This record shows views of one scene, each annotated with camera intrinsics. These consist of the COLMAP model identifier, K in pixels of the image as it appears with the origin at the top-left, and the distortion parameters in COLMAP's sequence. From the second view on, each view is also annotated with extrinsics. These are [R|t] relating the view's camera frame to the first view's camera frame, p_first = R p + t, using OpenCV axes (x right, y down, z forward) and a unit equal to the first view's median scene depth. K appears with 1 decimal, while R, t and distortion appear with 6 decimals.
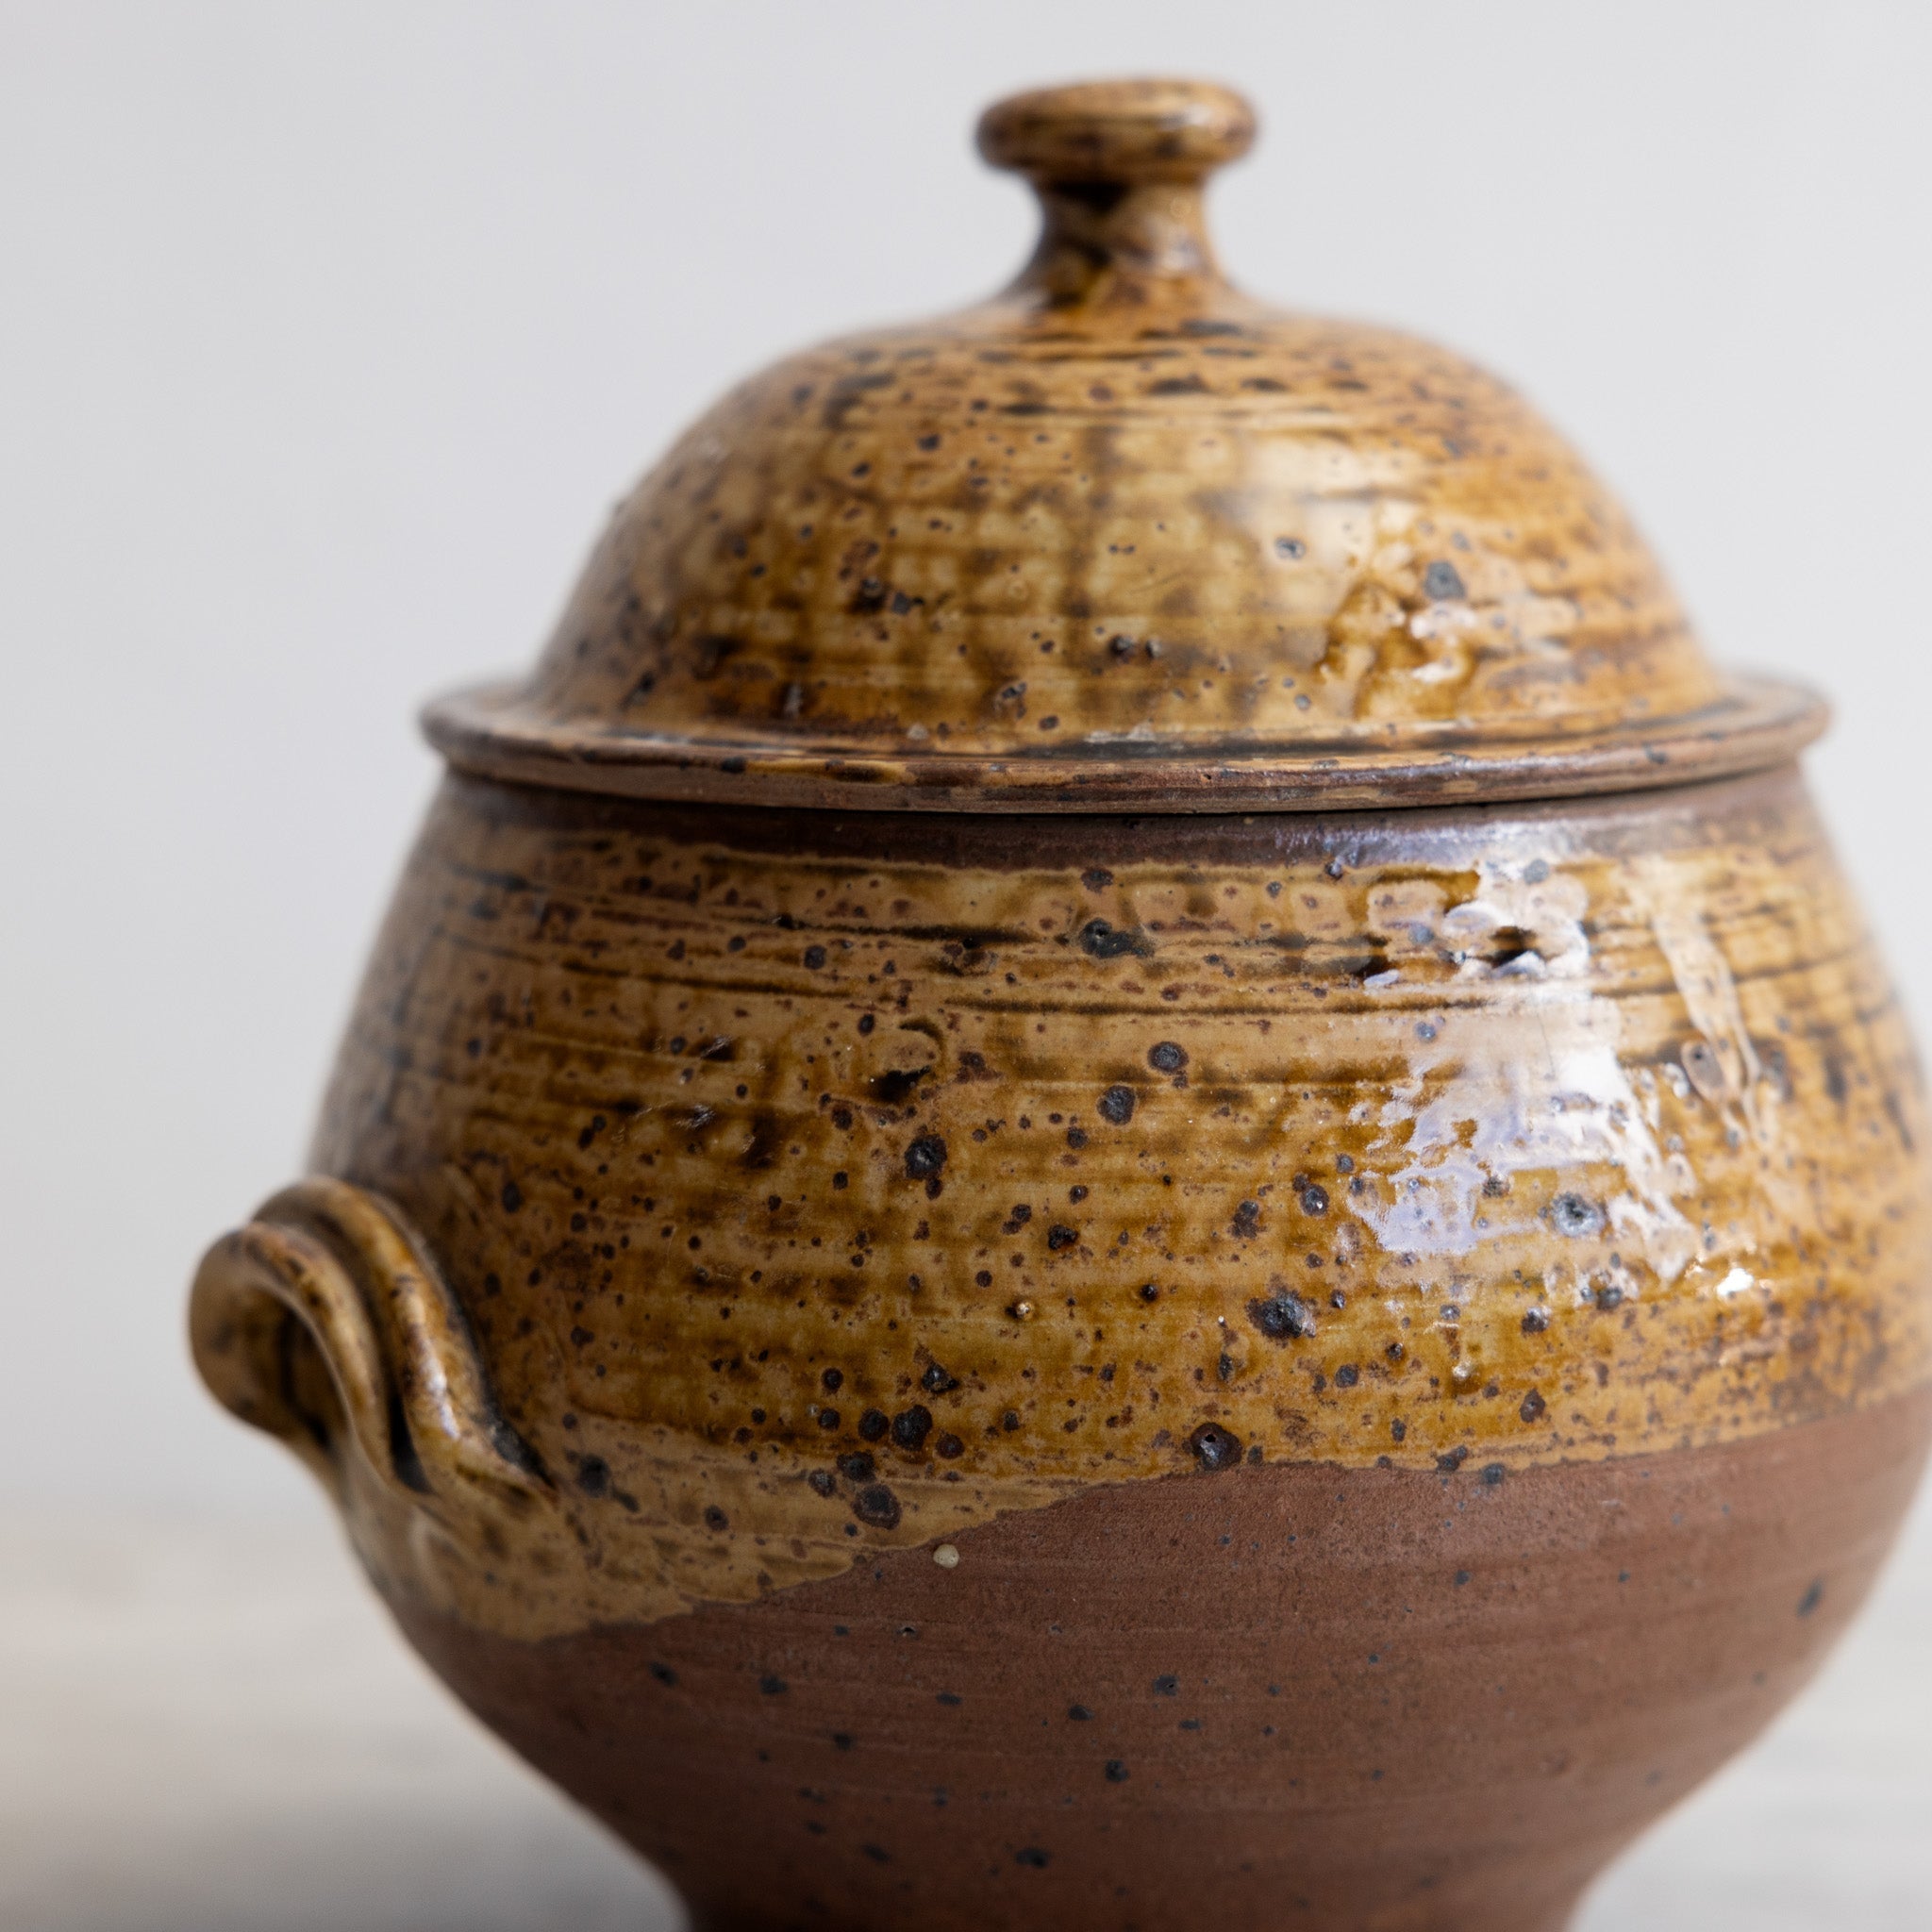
lens RADIAL K [[5547.0, 0, 966.0], [0, 5547.0, 966.0], [0, 0, 1]] dist [0.059265, -0.462649]
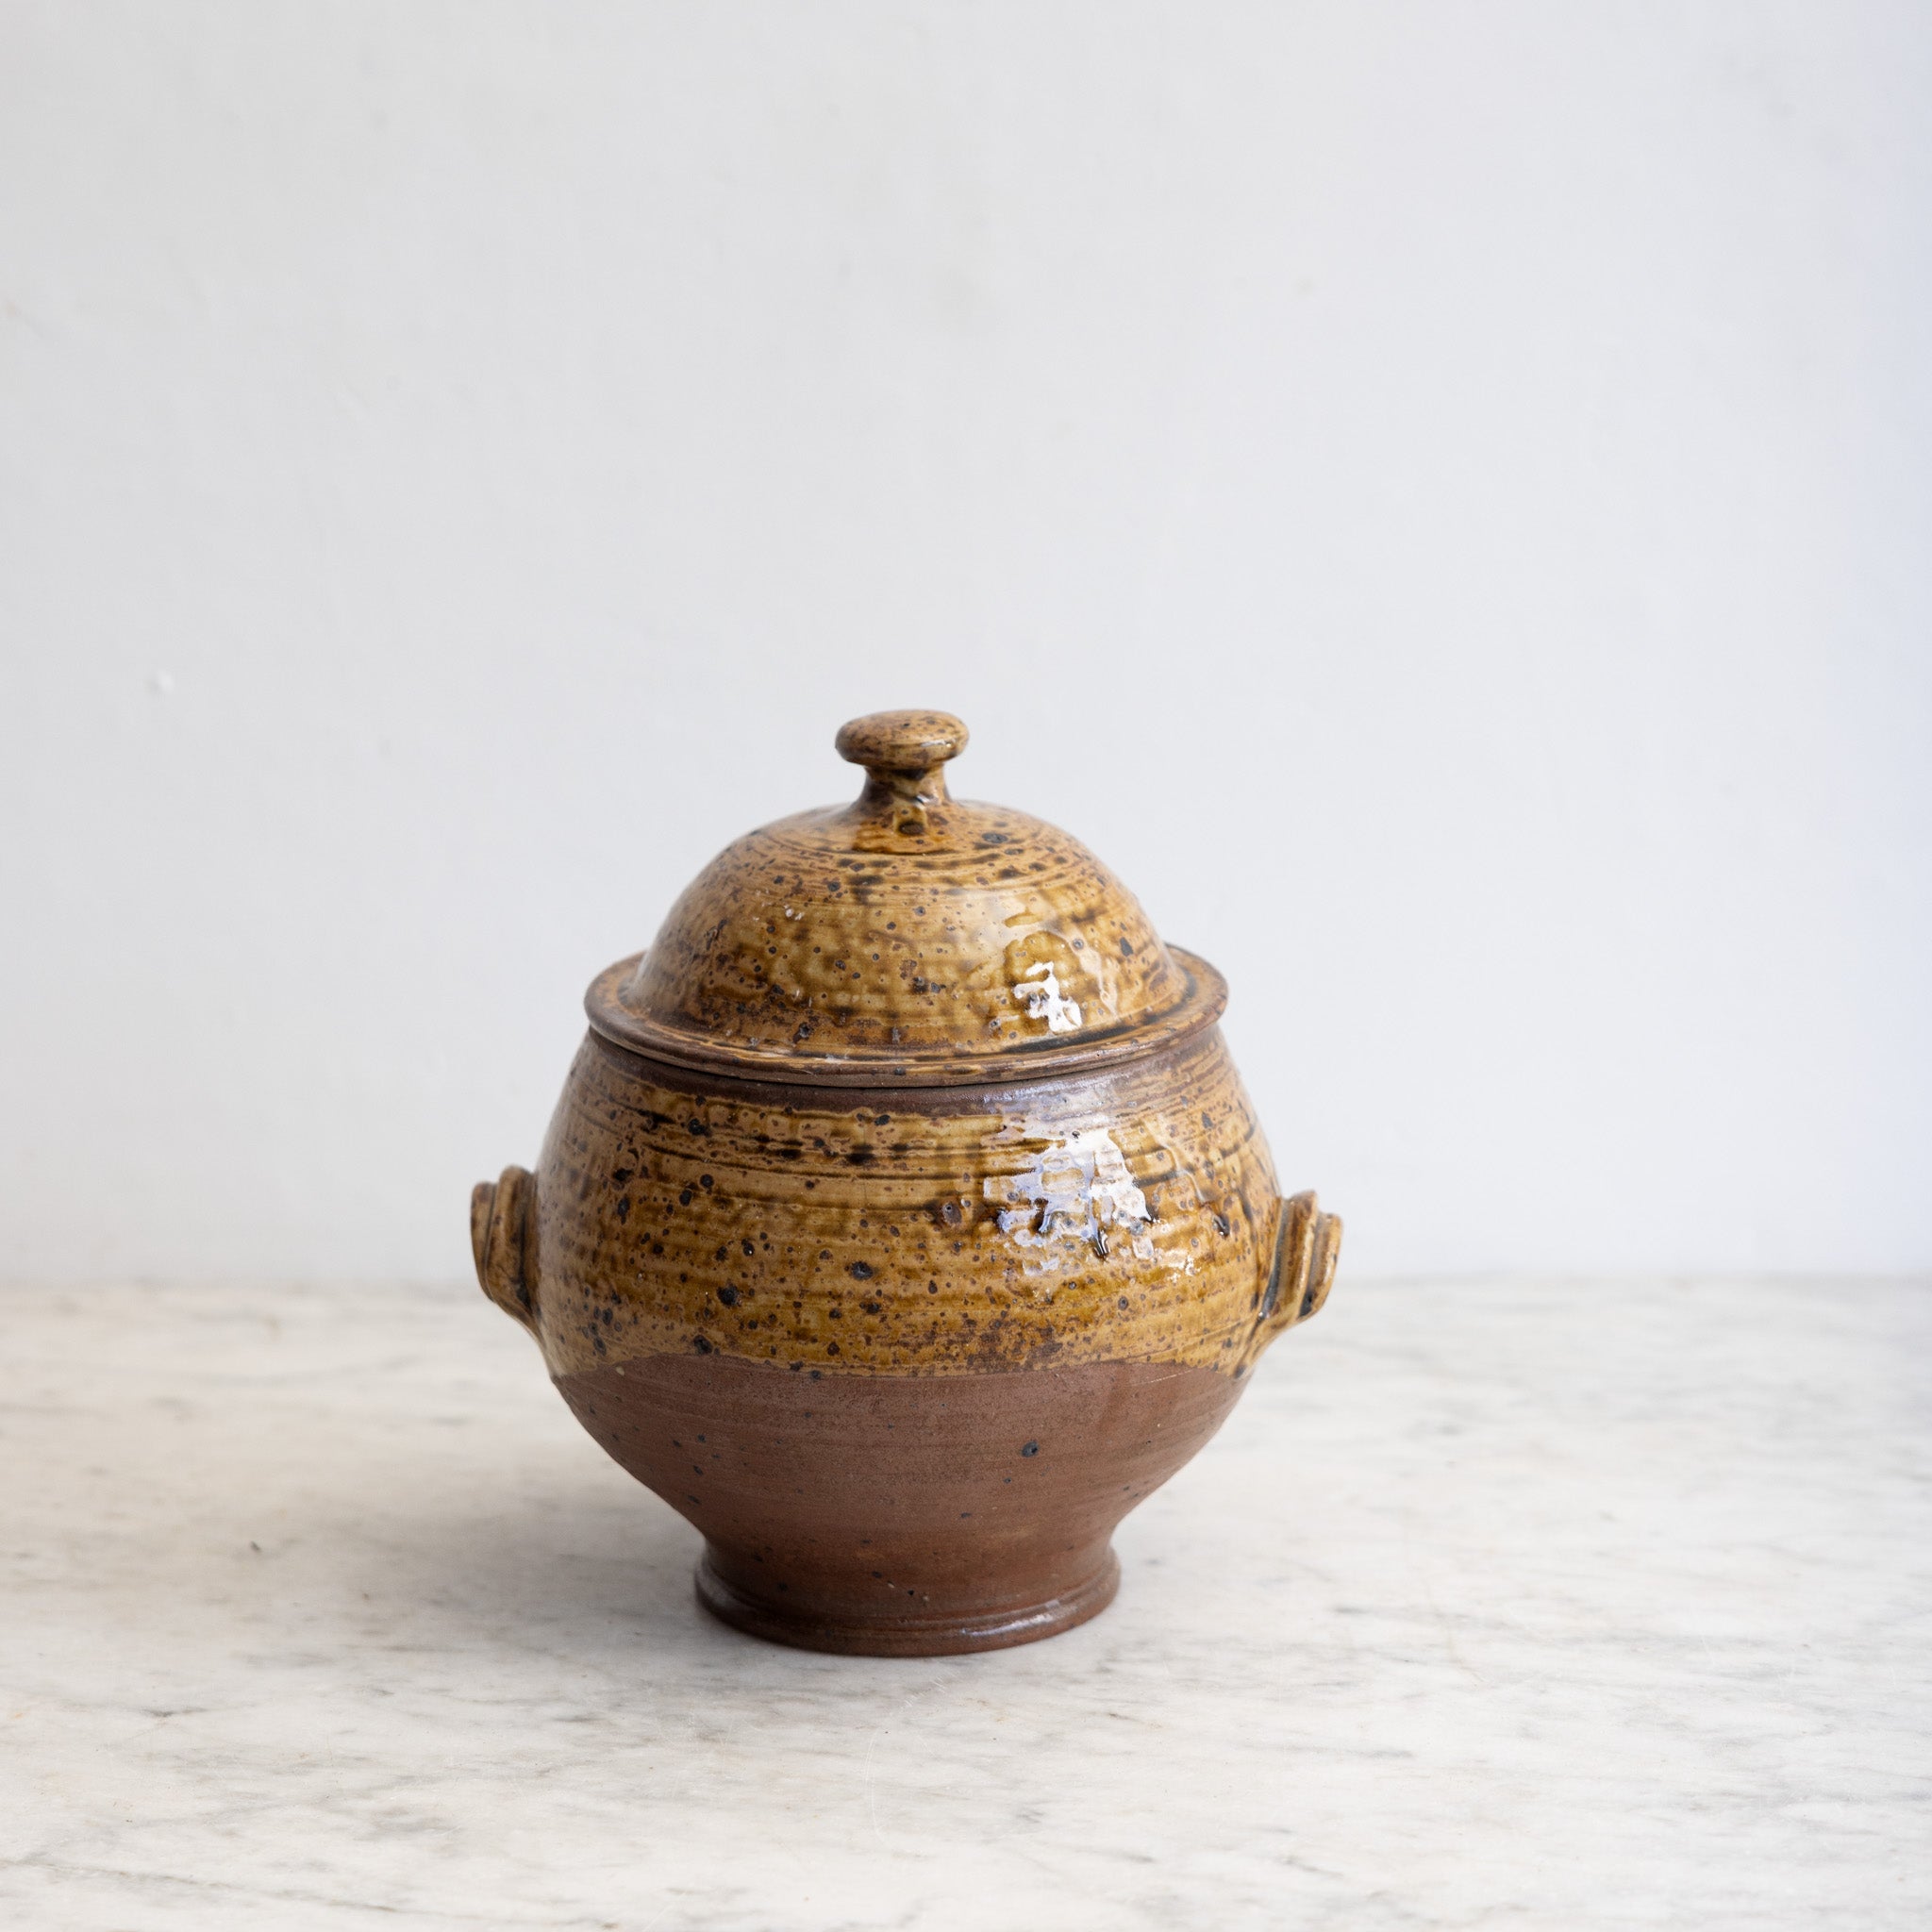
lens RADIAL K [[5547.0, 0, 966.0], [0, 5547.0, 966.0], [0, 0, 1]] dist [0.059265, -0.462649]
pose [[0.840064, 0.127479, -0.527296, 1.370918], [-0.072808, 0.989698, 0.123275, -0.375797], [0.537579, -0.065168, 0.840692, -0.935703]]
